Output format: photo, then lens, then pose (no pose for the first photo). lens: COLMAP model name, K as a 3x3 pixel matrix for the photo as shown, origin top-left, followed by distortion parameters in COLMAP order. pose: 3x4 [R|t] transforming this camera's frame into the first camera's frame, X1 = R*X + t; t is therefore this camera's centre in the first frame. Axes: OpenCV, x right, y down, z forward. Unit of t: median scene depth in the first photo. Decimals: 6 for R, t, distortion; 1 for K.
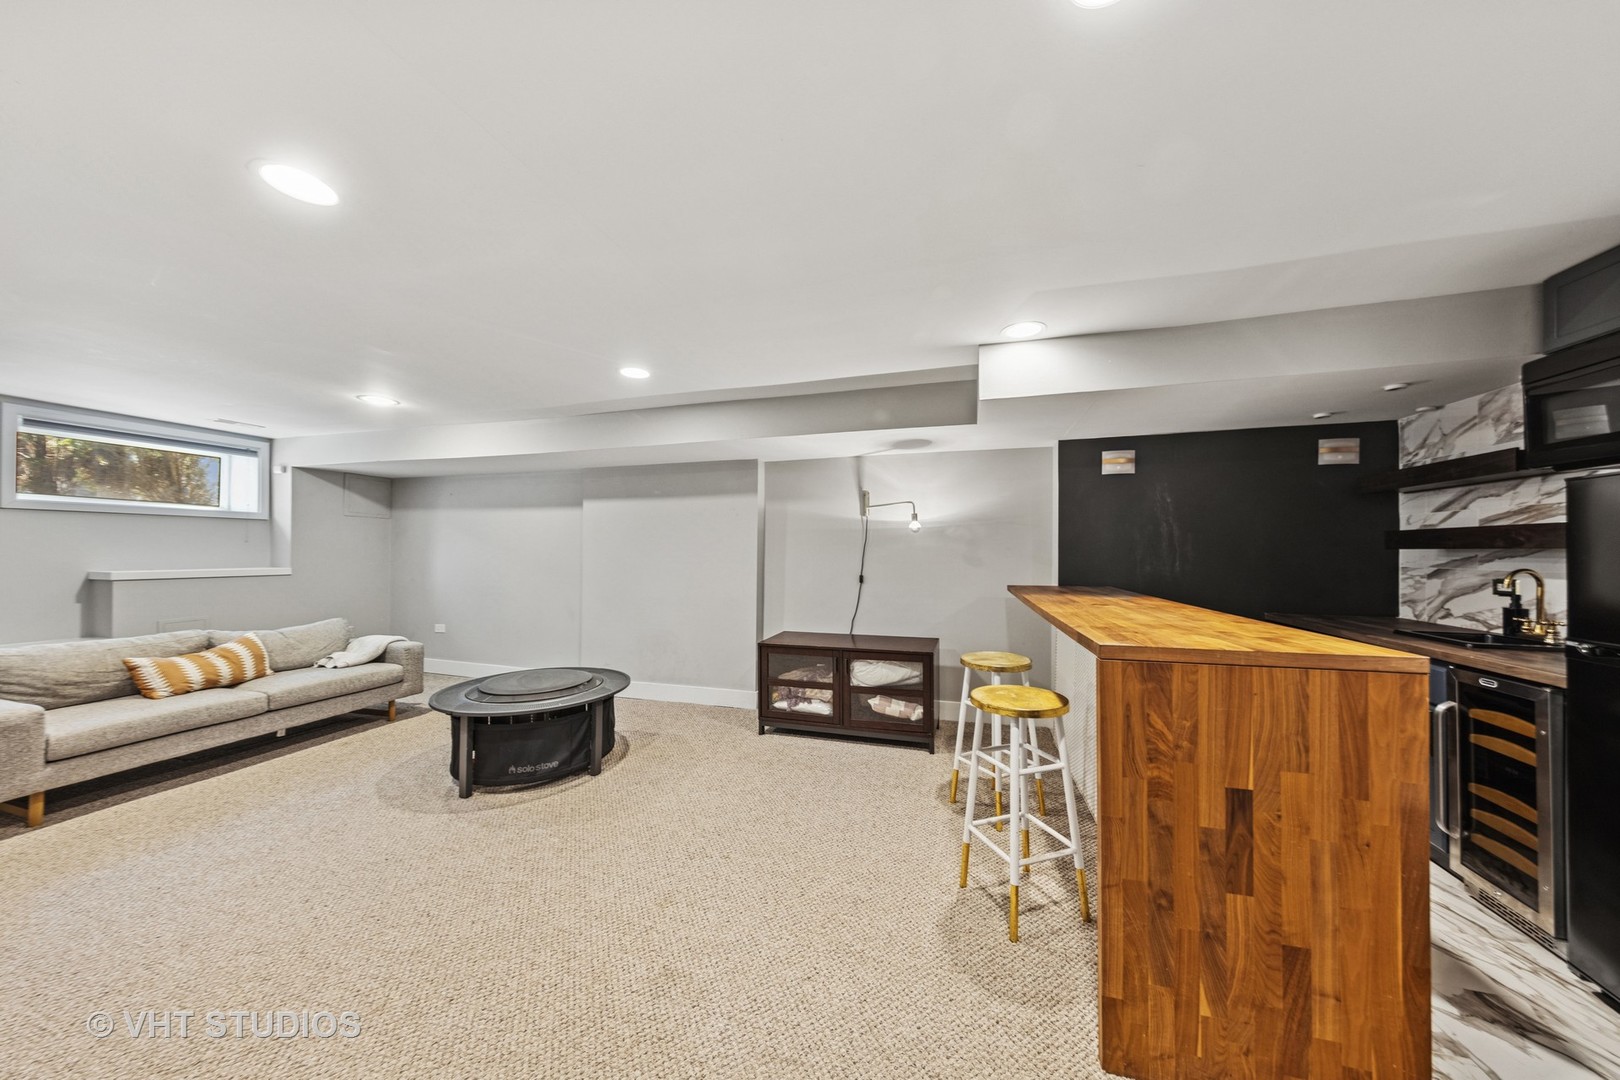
lens RADIAL K [[516.9, 0, 810.7], [0, 516.9, 548.7], [0, 0, 1]] dist [0.000535, -0.000153]
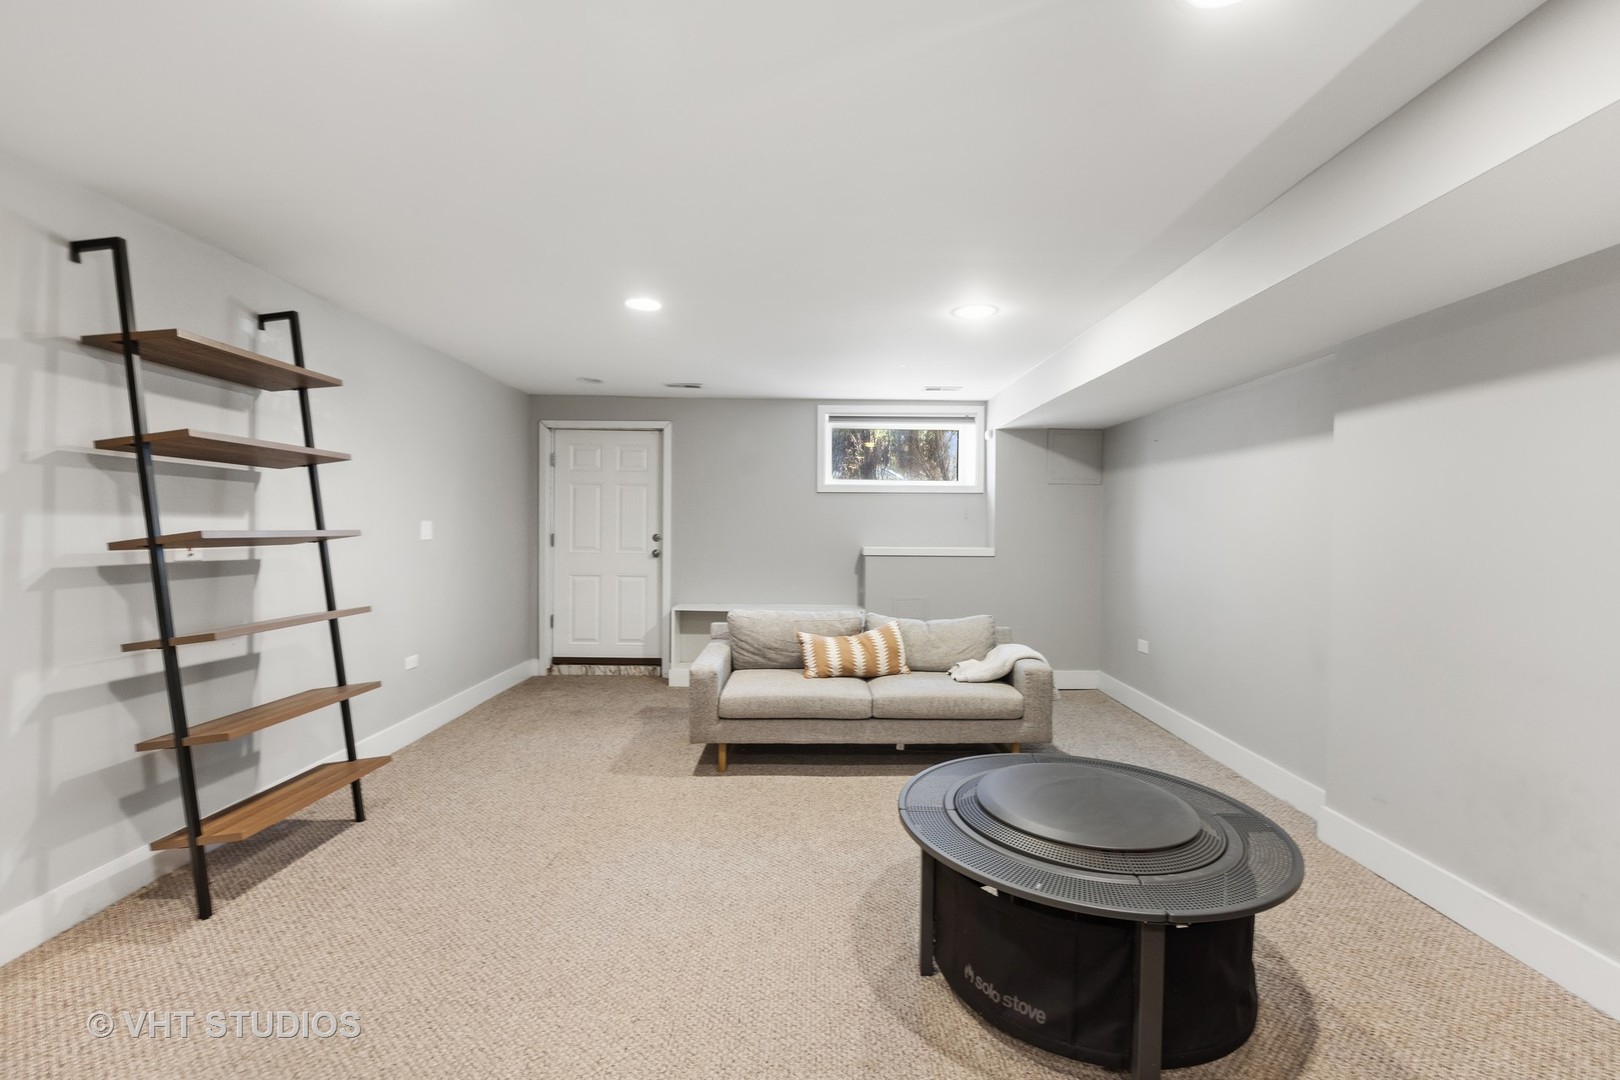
lens RADIAL K [[704.3, 0, 810.0], [0, 704.3, 540.0], [0, 0, 1]] dist [-0.000102, 0.000040]
pose [[0.316399, 0.016287, -0.948487, -0.001330], [-0.001389, 0.999859, 0.016706, 0.006403], [0.948625, -0.003968, 0.316377, 0.505567]]
